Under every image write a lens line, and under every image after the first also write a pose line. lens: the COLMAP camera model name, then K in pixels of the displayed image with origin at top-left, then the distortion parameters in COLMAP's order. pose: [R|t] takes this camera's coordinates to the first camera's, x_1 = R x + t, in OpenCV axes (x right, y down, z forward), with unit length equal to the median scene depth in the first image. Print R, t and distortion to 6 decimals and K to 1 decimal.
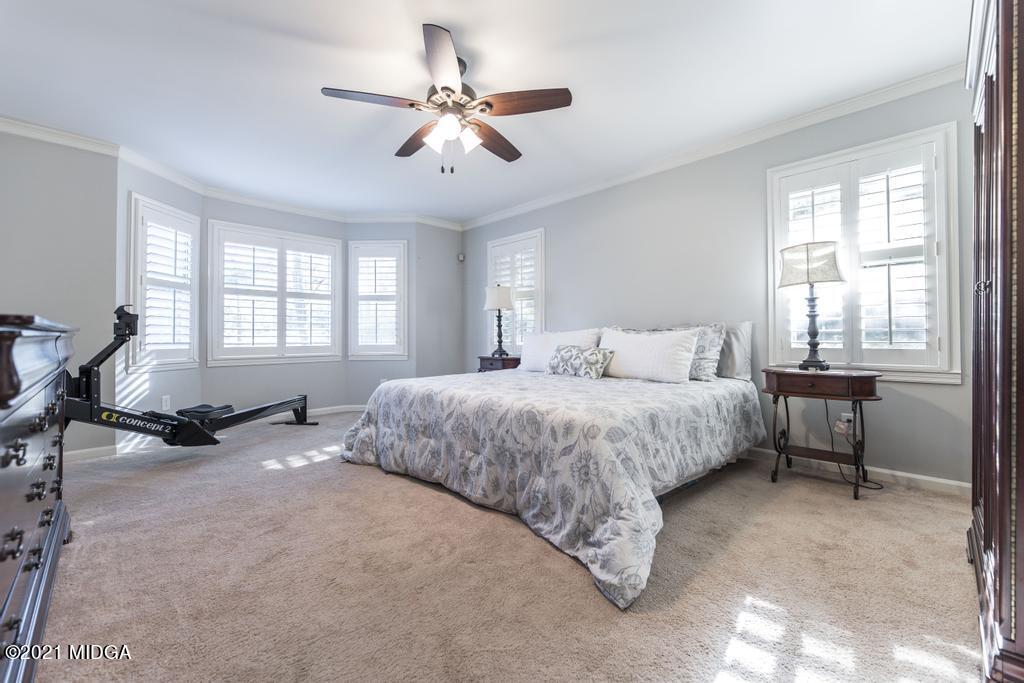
lens RADIAL K [[414.6, 0, 512.3], [0, 414.6, 332.3], [0, 0, 1]] dist [0.003138, -0.000347]
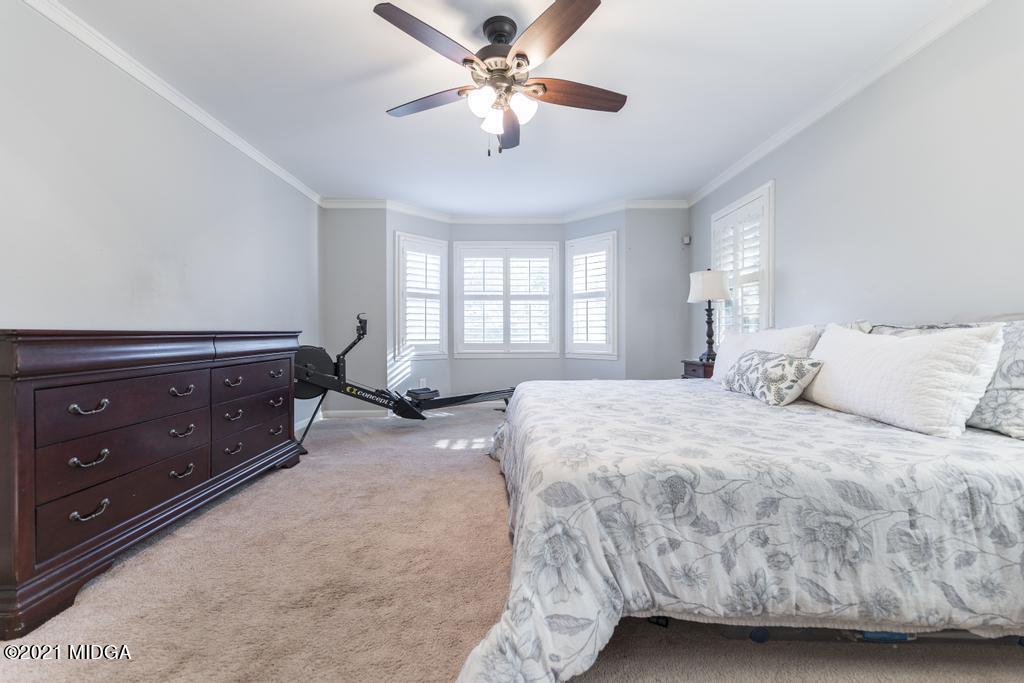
lens RADIAL K [[414.6, 0, 515.1], [0, 414.6, 340.5], [0, 0, 1]] dist [0.003138, -0.000347]
pose [[0.724173, 0.014409, -0.689468, 0.326349], [0.006327, 0.999601, 0.027537, -0.006051], [0.689590, -0.024304, 0.723792, 0.247226]]
